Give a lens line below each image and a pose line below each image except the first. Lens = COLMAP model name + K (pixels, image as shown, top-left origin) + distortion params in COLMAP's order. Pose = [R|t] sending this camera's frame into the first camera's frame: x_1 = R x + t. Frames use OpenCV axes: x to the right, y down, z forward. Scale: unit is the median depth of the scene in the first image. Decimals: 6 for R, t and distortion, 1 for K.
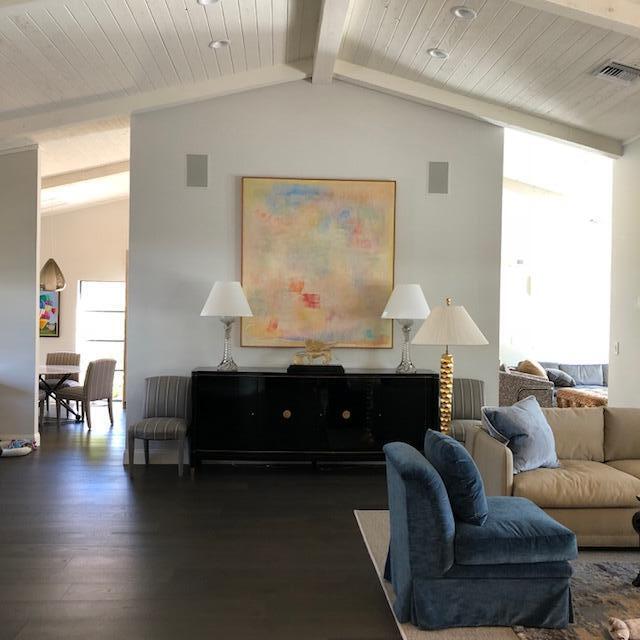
lens RADIAL K [[687.7, 0, 320.0], [0, 687.7, 320.0], [0, 0, 1]] dist [0.132880, -0.343095]
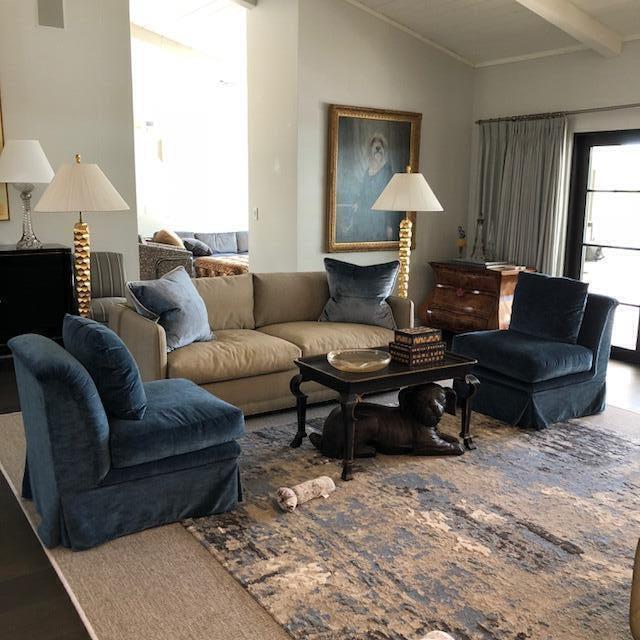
lens RADIAL K [[687.7, 0, 320.0], [0, 687.7, 320.0], [0, 0, 1]] dist [0.132880, -0.343095]
pose [[0.866927, -0.097927, 0.488721, 0.013334], [0.007790, 0.983052, 0.183159, 0.015135], [-0.498375, -0.154979, 0.852997, 0.138284]]
